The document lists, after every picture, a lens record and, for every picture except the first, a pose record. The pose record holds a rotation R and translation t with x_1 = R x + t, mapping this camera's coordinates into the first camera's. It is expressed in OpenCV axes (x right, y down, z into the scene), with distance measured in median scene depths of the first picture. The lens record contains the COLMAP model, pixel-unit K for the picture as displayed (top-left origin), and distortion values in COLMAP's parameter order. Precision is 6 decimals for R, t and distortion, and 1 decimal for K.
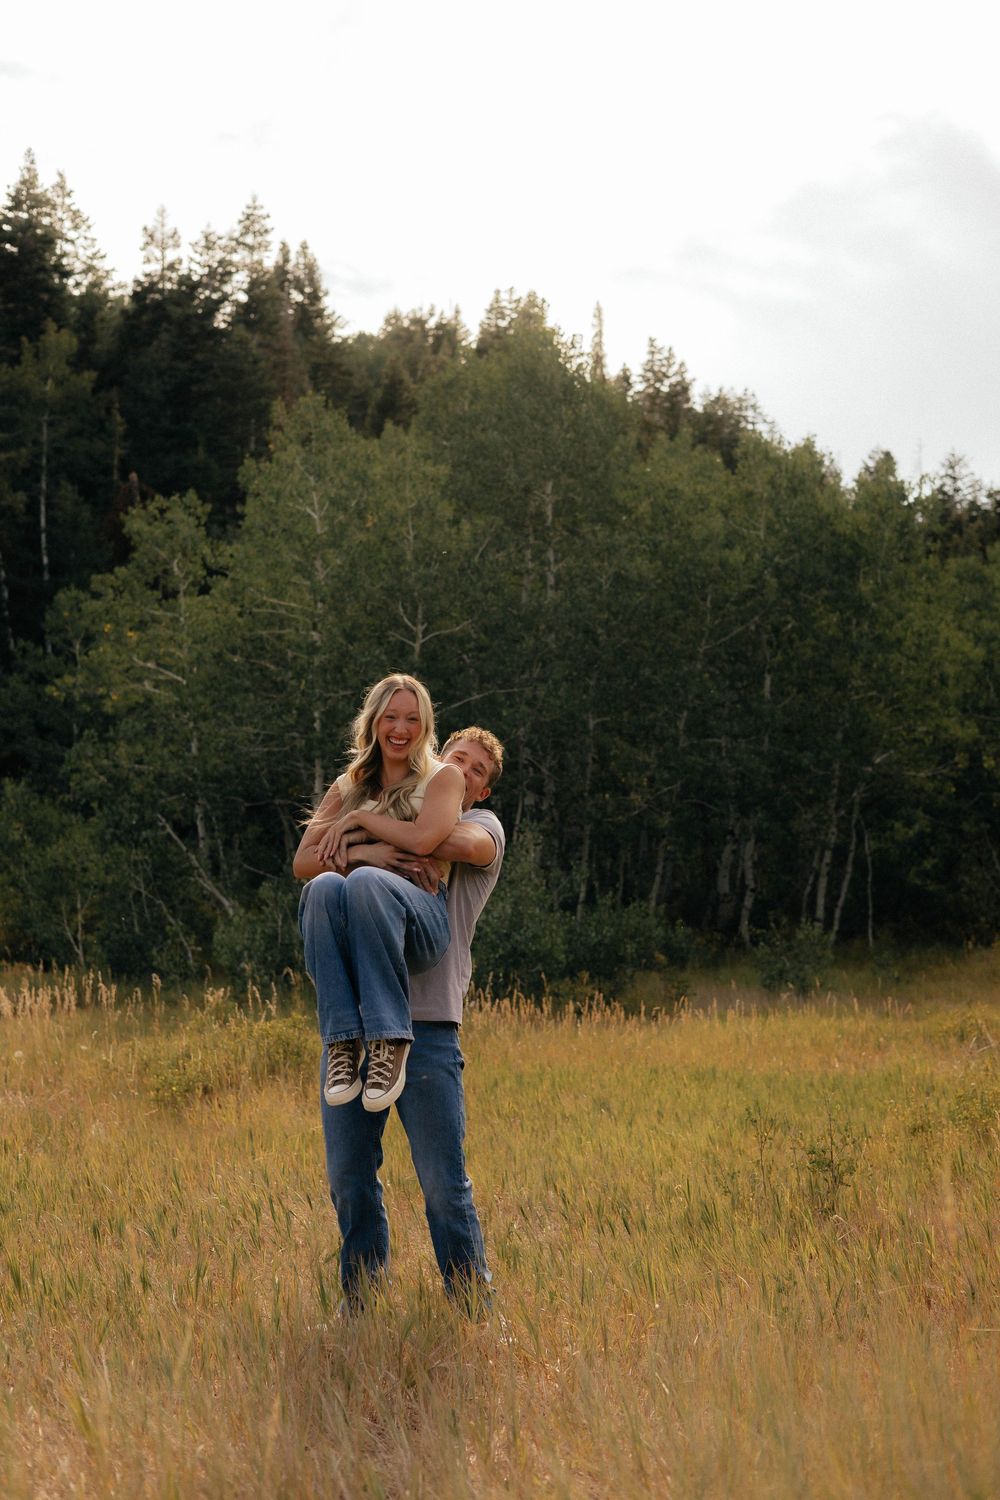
lens RADIAL K [[2084.8, 0, 489.9], [0, 2084.8, 745.5], [0, 0, 1]] dist [0.017952, 0.018025]
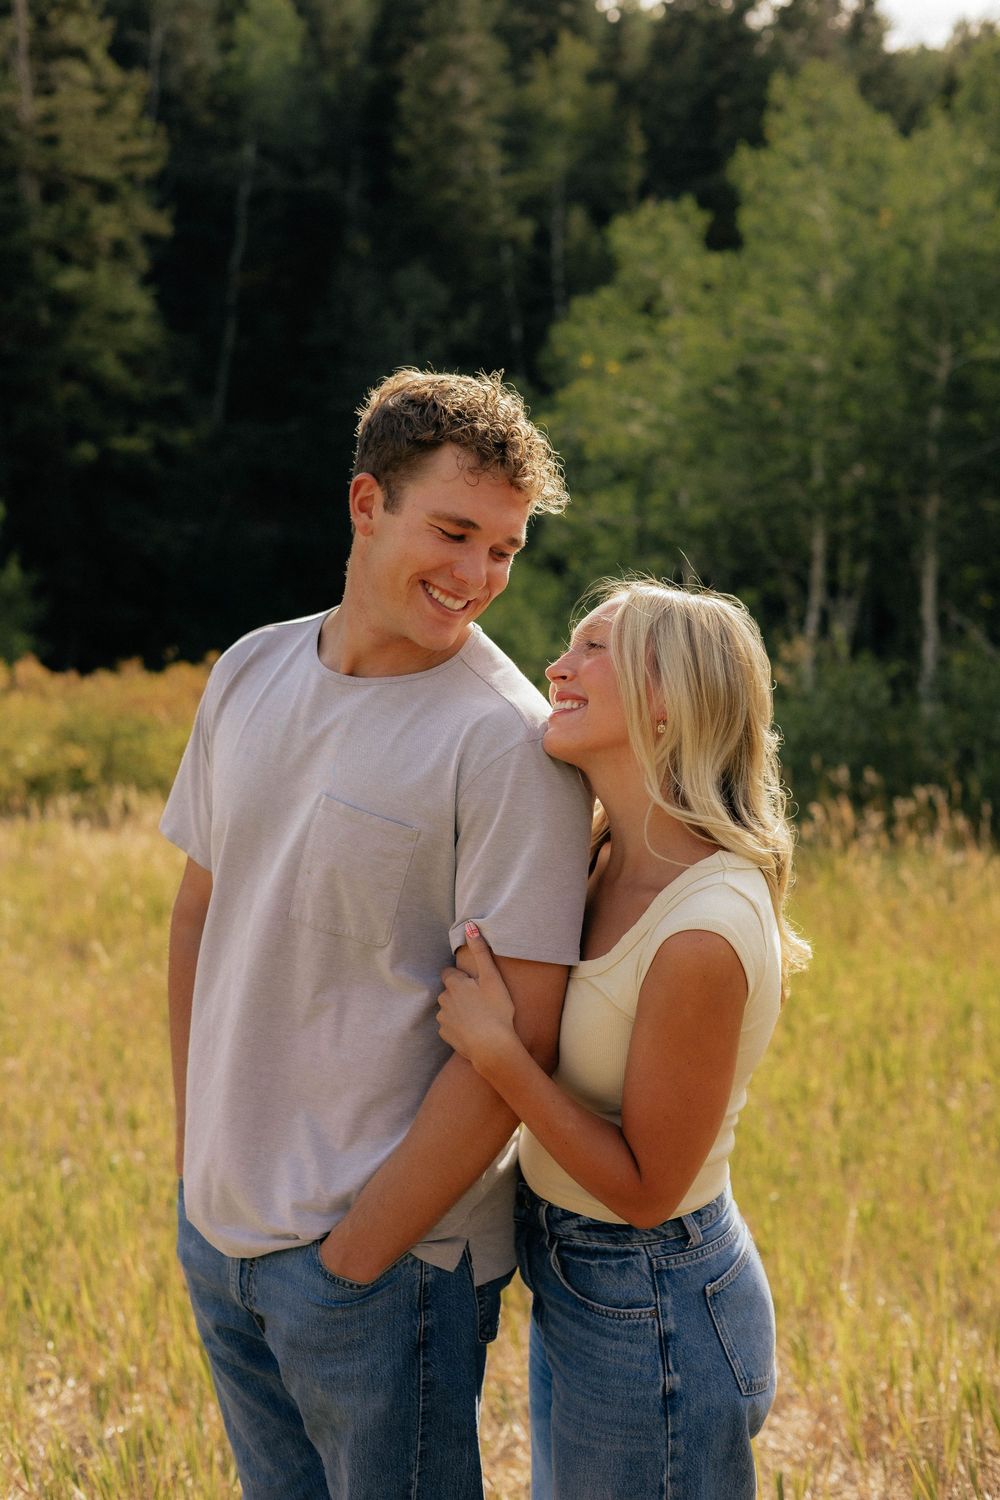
lens RADIAL K [[2087.9, 0, 500.0], [0, 2087.9, 750.0], [0, 0, 1]] dist [0.011878, 0.067178]
pose [[0.966774, 0.035292, -0.253186, 0.005777], [-0.005047, 0.992866, 0.119125, 0.001199], [0.255584, -0.113889, 0.960055, 0.079111]]
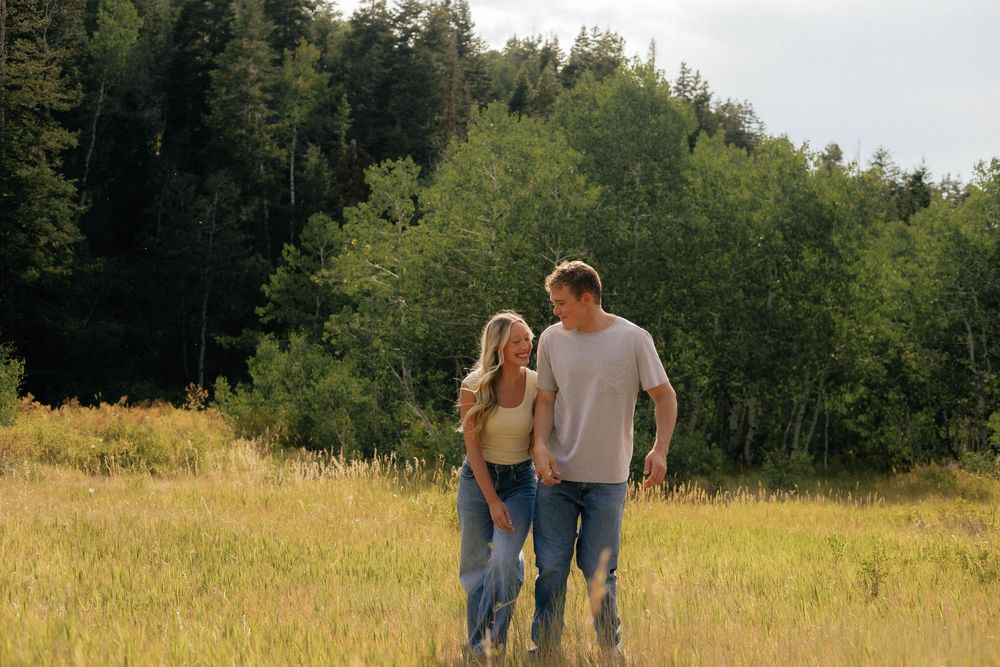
lens RADIAL K [[1396.3, 0, 505.2], [0, 1396.3, 329.8], [0, 0, 1]] dist [0.010150, 0.071406]
pose [[0.998186, 0.051076, -0.031887, -0.019112], [-0.050957, 0.998691, 0.004544, -0.000010], [0.032078, -0.002911, 0.999481, -0.034416]]
